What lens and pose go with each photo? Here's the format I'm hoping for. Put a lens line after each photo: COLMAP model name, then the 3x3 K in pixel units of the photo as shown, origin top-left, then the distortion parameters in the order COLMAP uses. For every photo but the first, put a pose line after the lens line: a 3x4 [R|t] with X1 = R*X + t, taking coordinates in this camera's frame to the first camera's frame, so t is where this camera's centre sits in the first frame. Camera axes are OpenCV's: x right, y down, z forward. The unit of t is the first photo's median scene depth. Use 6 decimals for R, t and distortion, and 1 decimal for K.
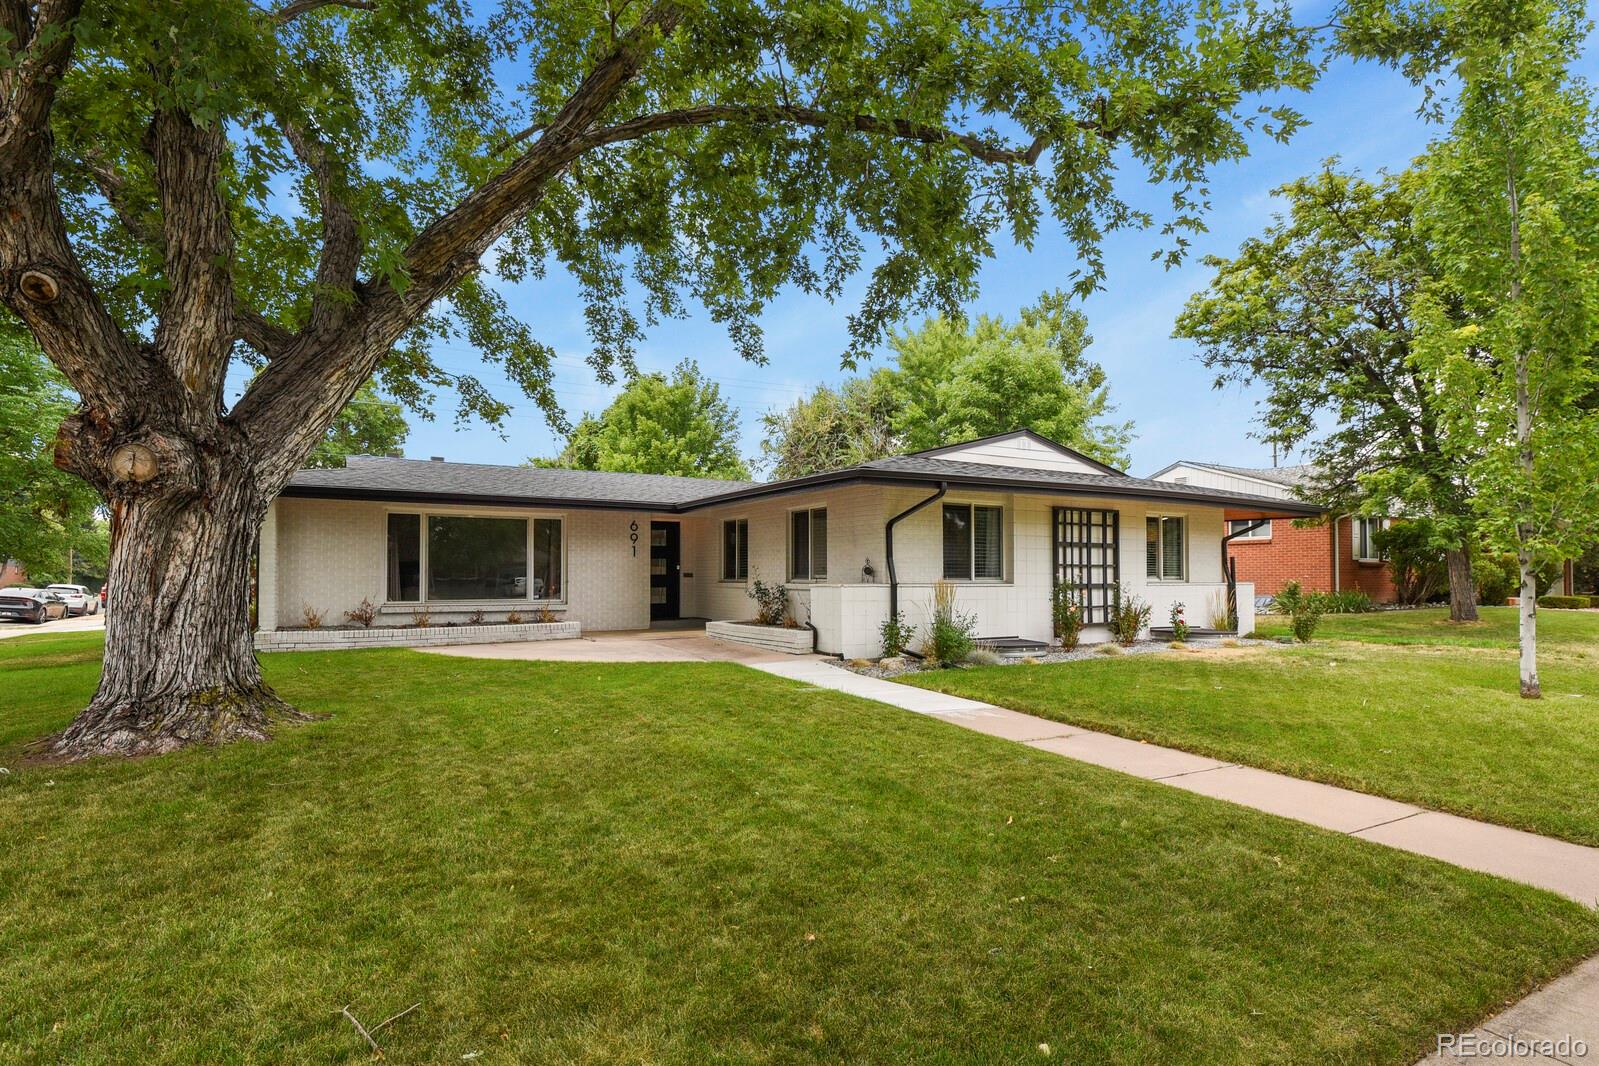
lens RADIAL K [[802.0, 0, 789.0], [0, 802.0, 553.6], [0, 0, 1]] dist [-0.022174, -0.000082]
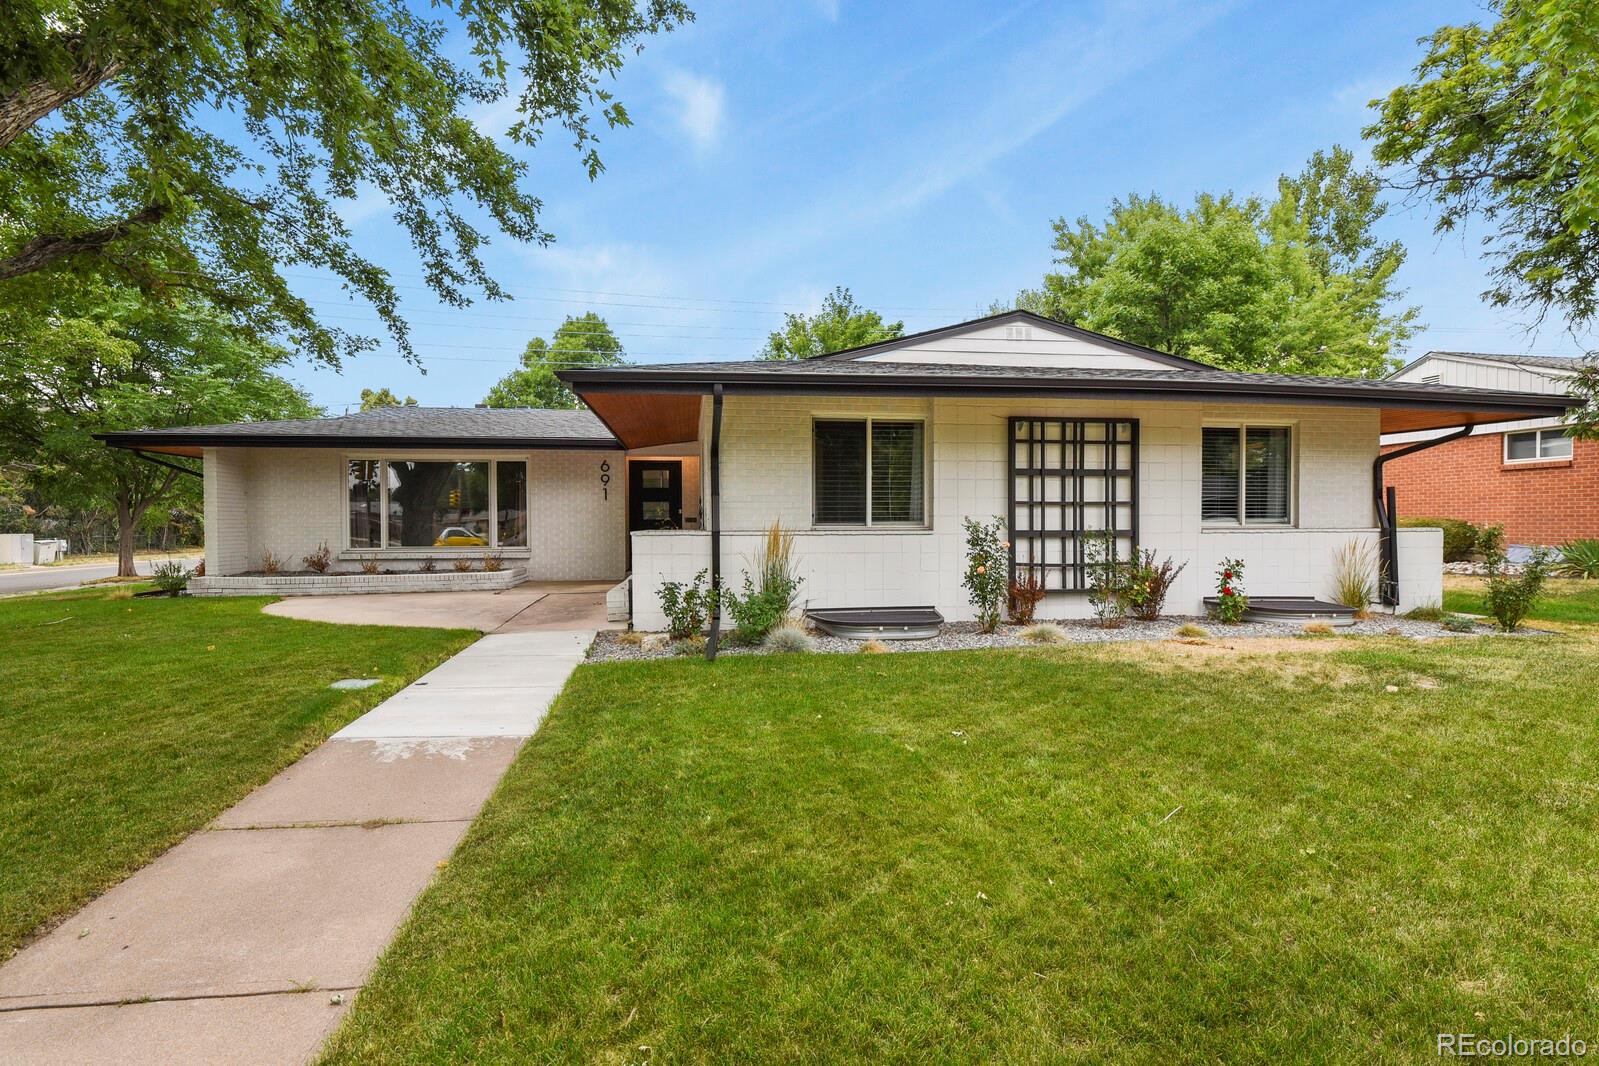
lens RADIAL K [[775.8, 0, 799.5], [0, 775.8, 533.0], [0, 0, 1]] dist [-0.016979, 0.000048]
pose [[0.930422, 0.001539, -0.366487, 0.380355], [0.014769, 0.999021, 0.041692, 0.008990], [0.366193, -0.044203, 0.929489, 0.298959]]
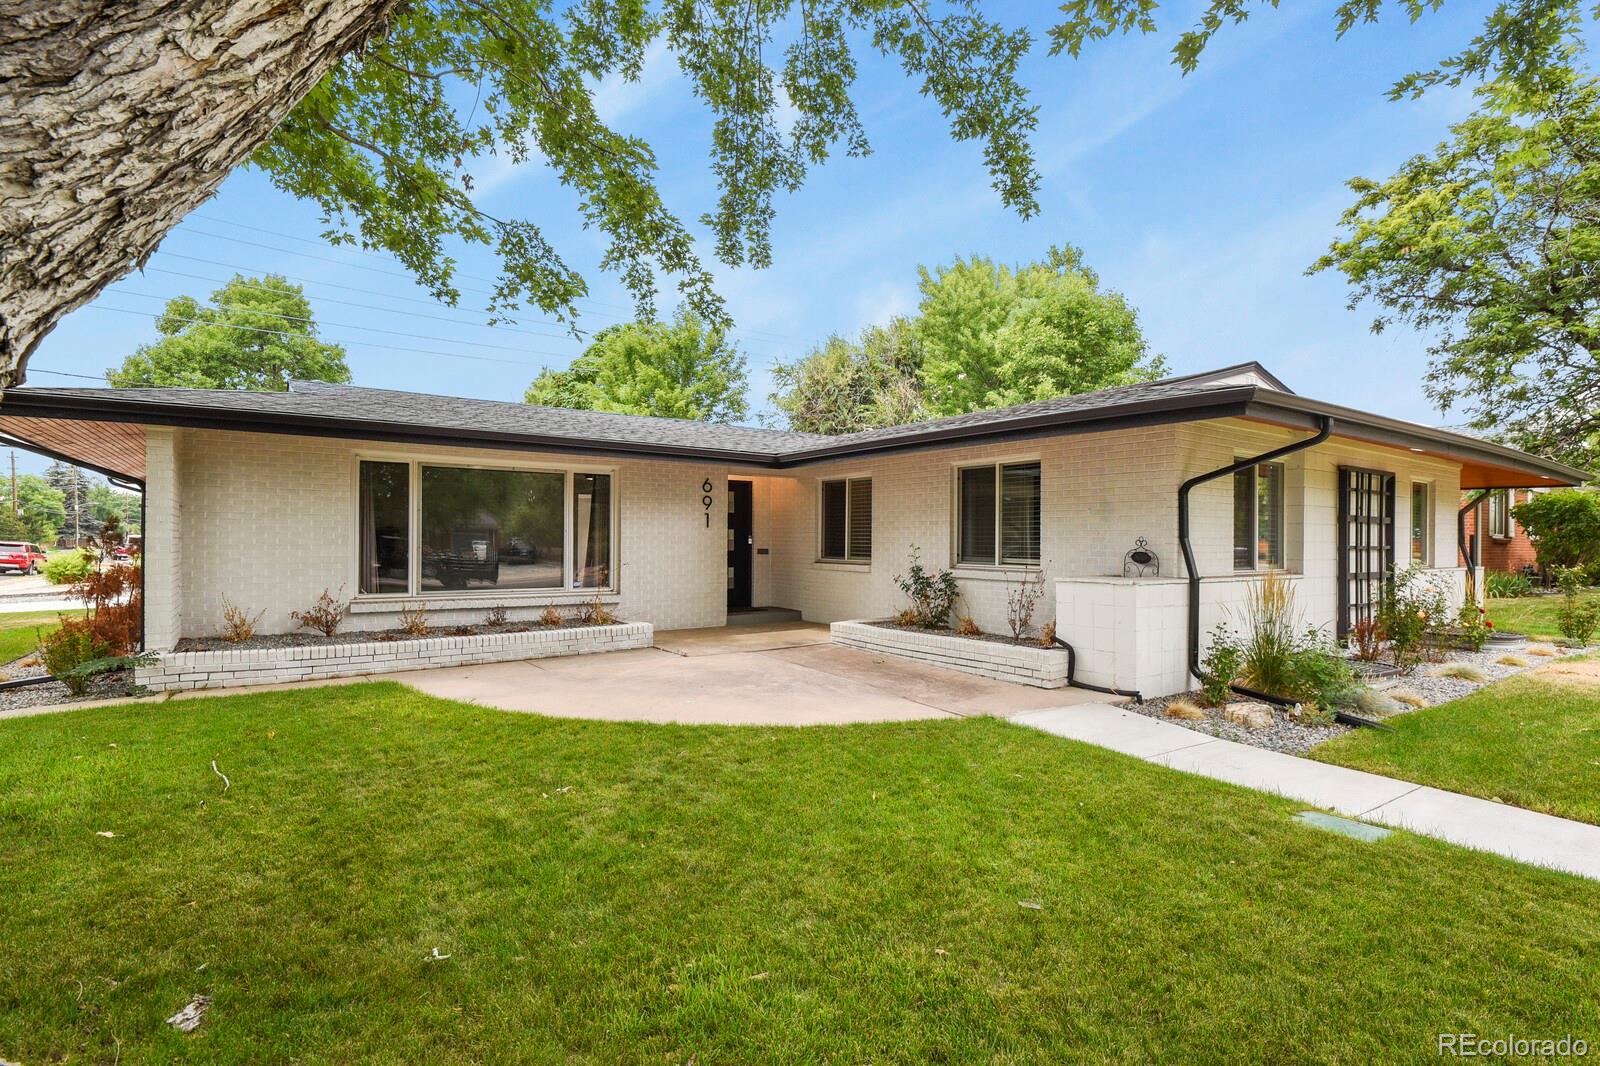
lens RADIAL K [[776.3, 0, 800.0], [0, 776.3, 533.0], [0, 0, 1]] dist [-0.016979, 0.000048]
pose [[0.995835, 0.008364, 0.090790, -0.197442], [-0.010136, 0.999767, 0.019073, -0.006339], [-0.090609, -0.019914, 0.995687, 0.329697]]
